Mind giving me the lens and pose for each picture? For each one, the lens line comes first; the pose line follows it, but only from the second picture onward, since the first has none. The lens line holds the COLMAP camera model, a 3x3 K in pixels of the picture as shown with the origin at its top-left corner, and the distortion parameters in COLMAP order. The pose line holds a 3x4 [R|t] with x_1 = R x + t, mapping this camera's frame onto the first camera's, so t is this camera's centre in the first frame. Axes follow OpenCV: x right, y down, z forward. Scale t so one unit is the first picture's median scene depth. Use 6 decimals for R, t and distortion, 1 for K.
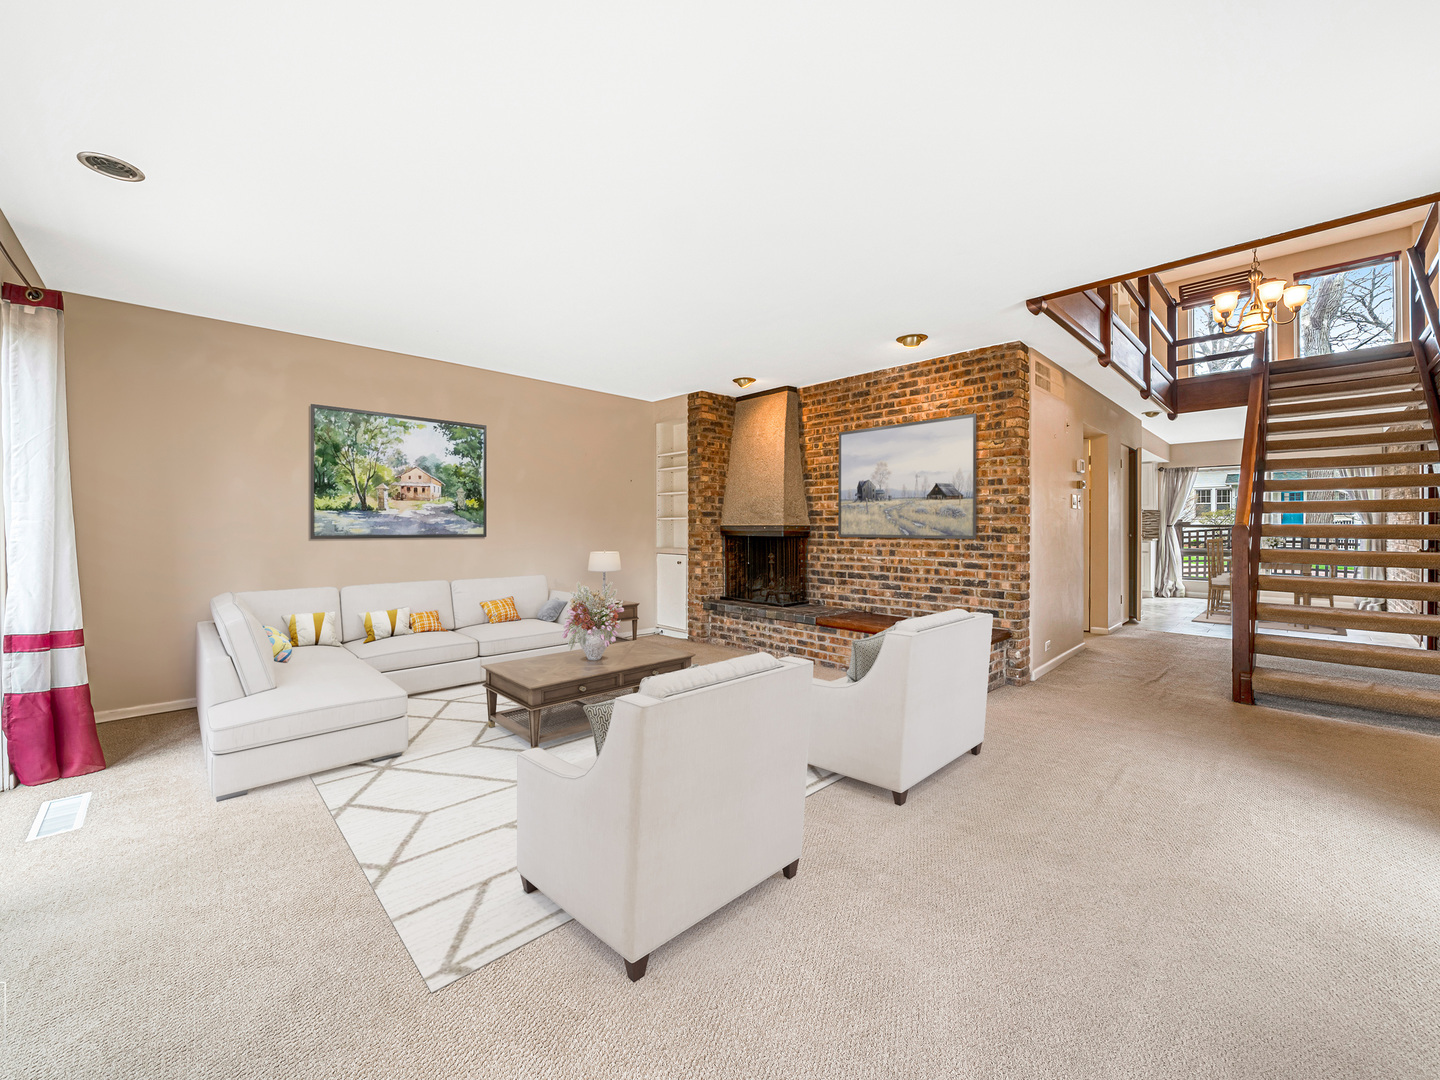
lens RADIAL K [[572.2, 0, 718.0], [0, 572.2, 533.4], [0, 0, 1]] dist [-0.000820, 0.000038]
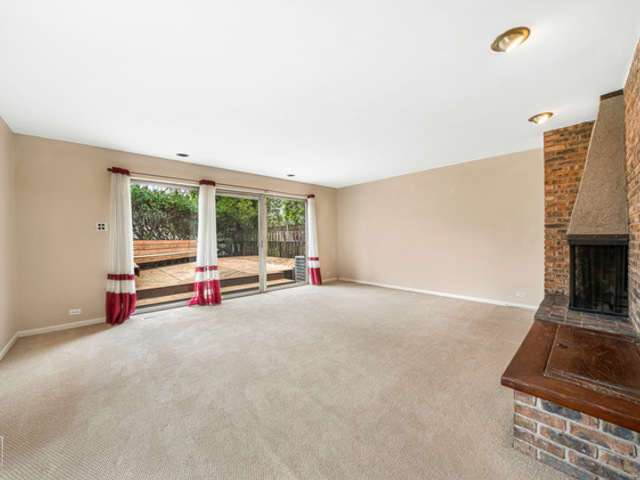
lens RADIAL K [[254.3, 0, 319.1], [0, 254.3, 237.1], [0, 0, 1]] dist [-0.000820, 0.000038]
pose [[-0.019030, 0.005974, -0.999801, 0.553971], [0.001063, 0.999982, 0.005955, -0.012706], [0.999818, -0.000949, -0.019036, 0.489325]]
